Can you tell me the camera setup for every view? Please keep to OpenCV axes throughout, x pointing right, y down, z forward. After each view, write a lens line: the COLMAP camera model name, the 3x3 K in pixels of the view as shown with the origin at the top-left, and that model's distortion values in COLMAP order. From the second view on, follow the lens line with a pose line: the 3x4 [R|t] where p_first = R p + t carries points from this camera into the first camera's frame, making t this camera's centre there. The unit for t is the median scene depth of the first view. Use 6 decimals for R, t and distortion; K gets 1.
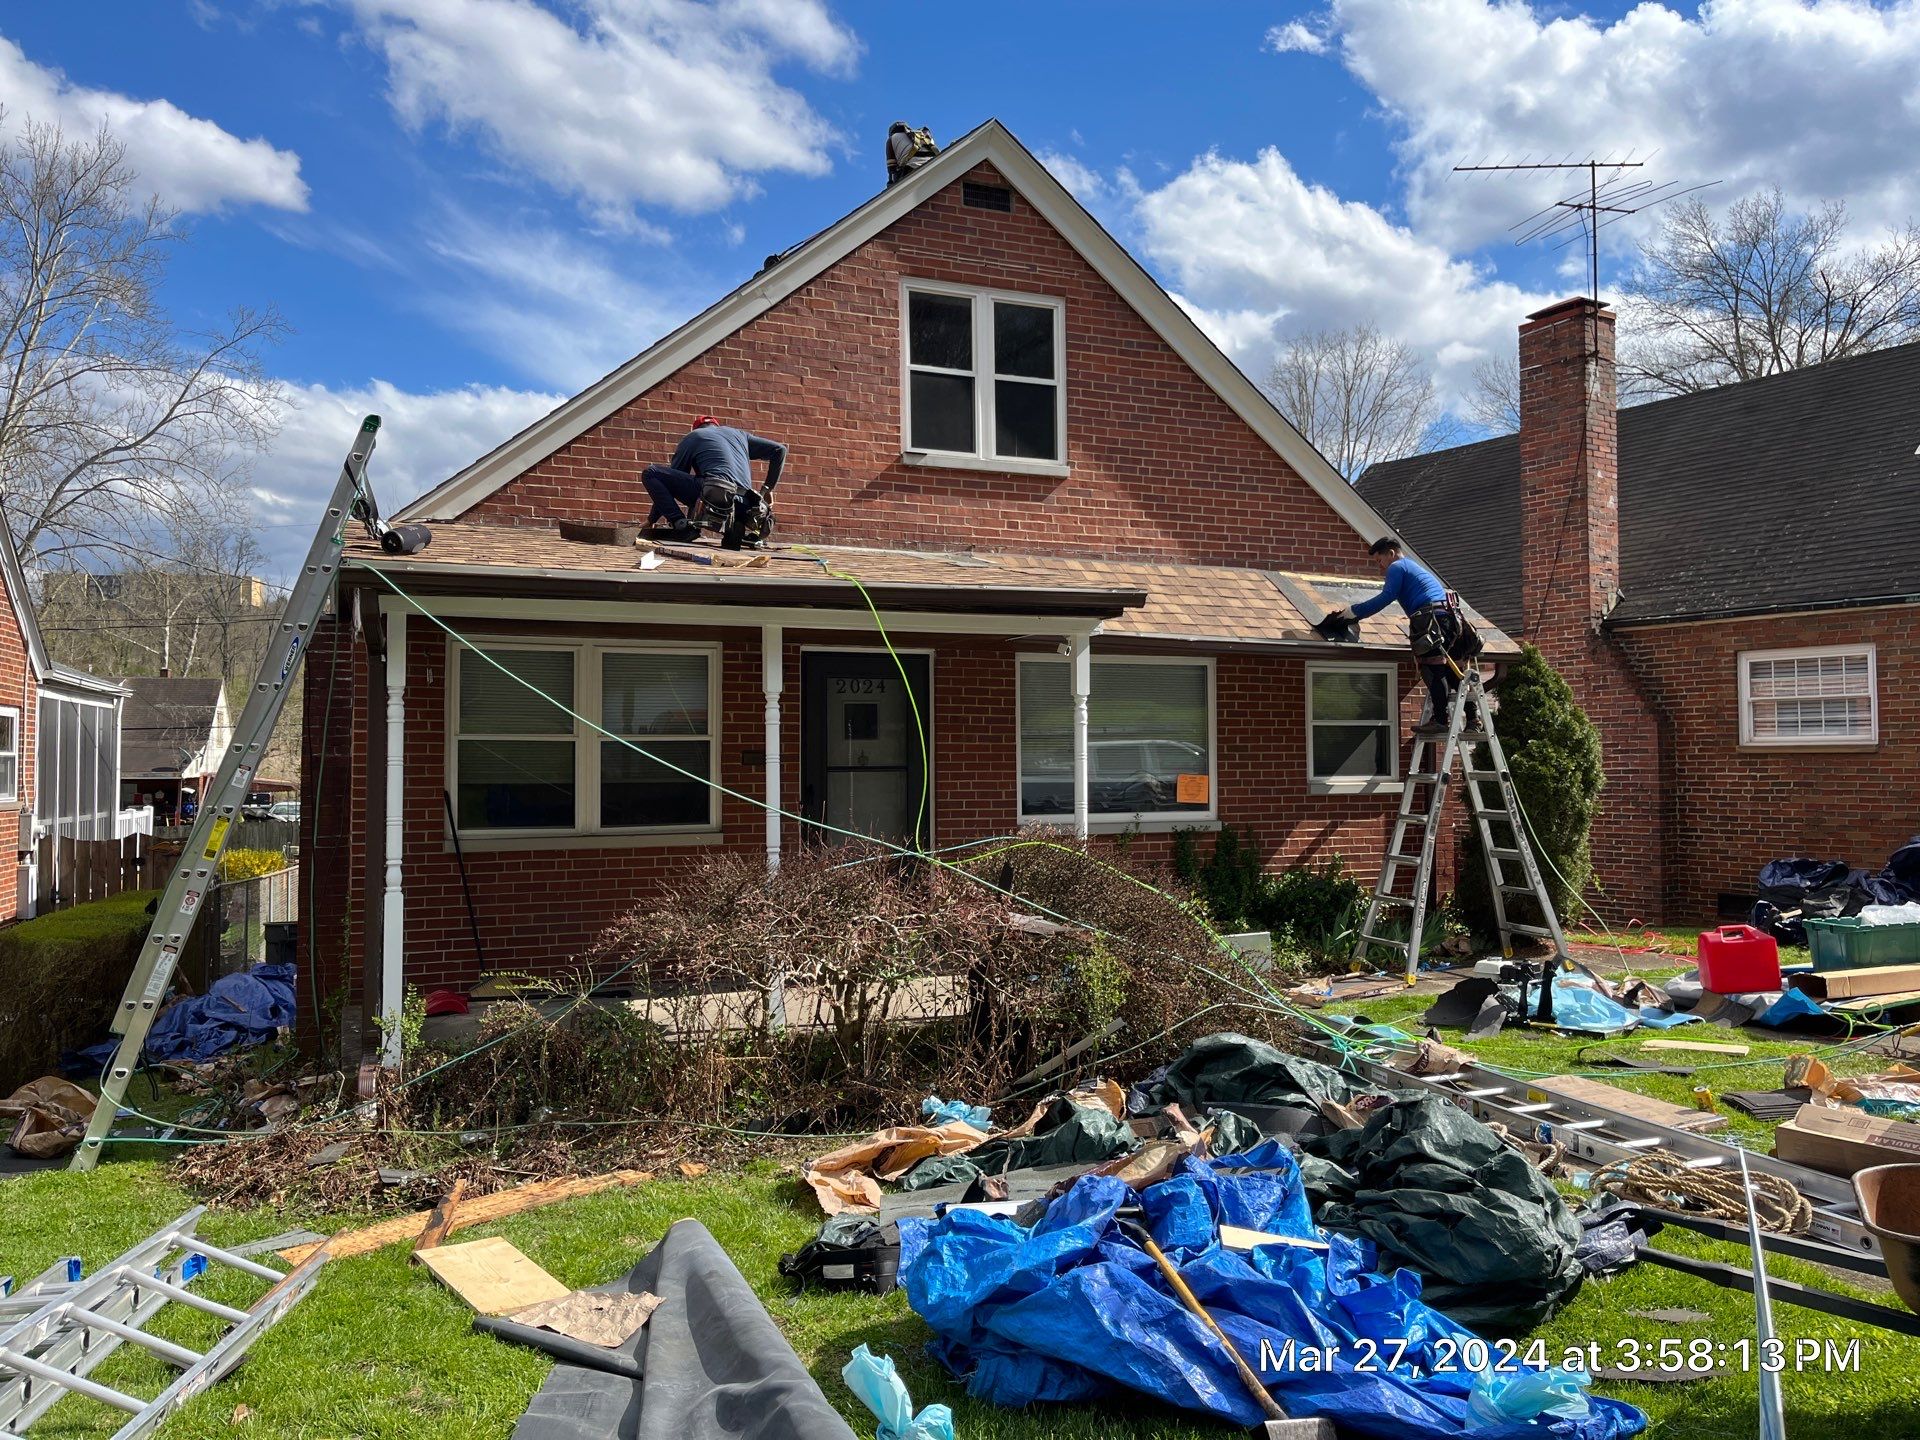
lens RADIAL K [[1442.2, 0, 960.0], [0, 1442.2, 720.0], [0, 0, 1]] dist [0.075048, -0.110508]
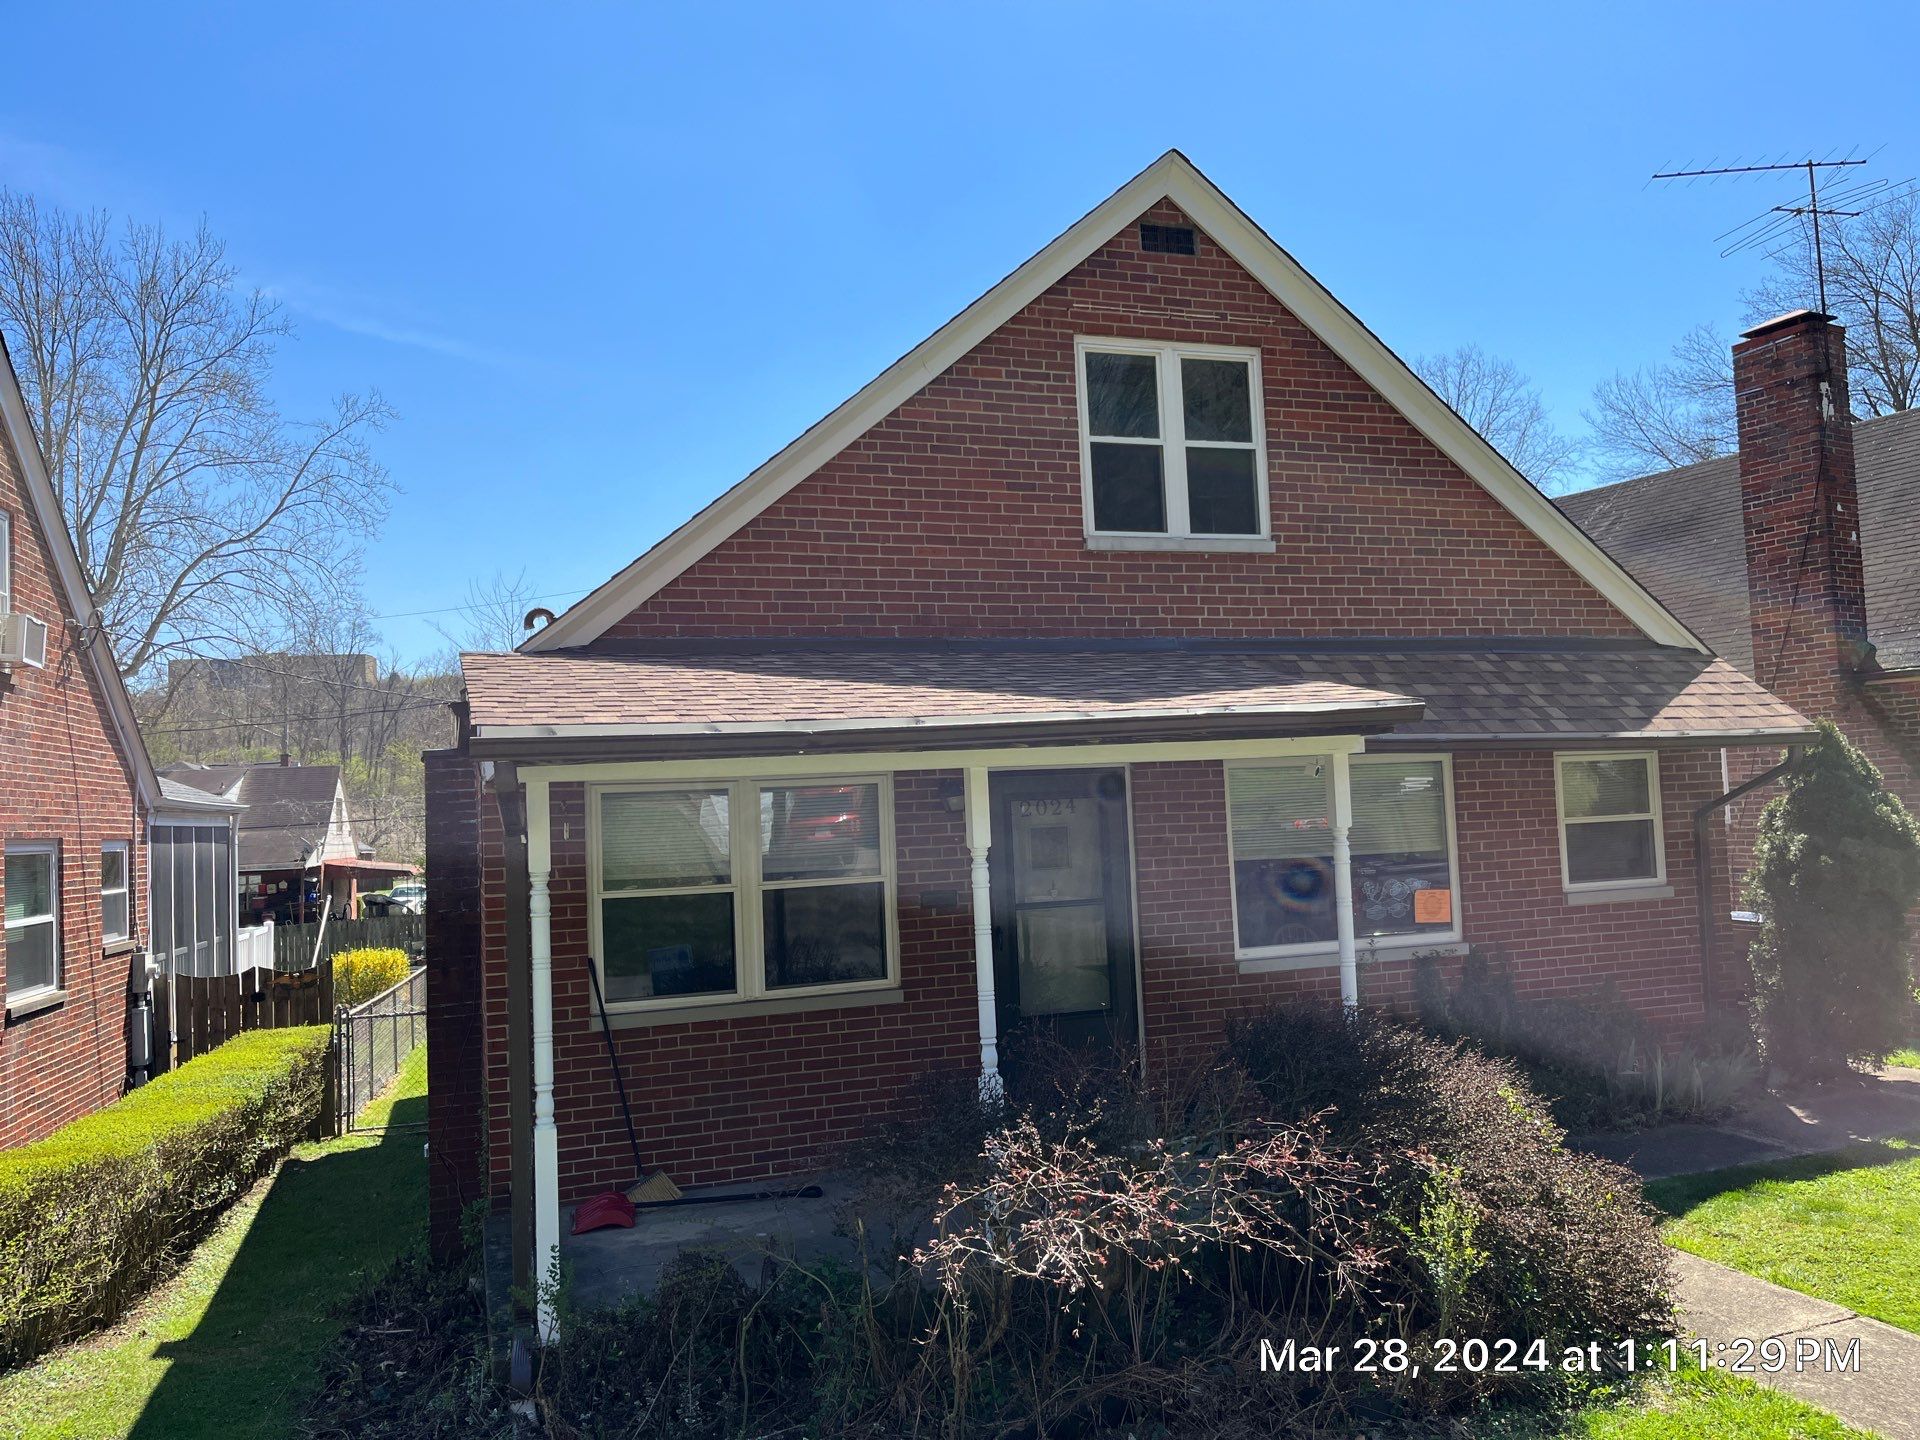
lens RADIAL K [[1440.4, 0, 964.6], [0, 1440.4, 738.1], [0, 0, 1]] dist [0.070161, -0.092303]
pose [[0.997237, -0.040674, -0.062165, -0.058037], [0.039475, 0.999012, -0.020395, -0.045130], [0.062933, 0.017885, 0.997858, 0.120483]]
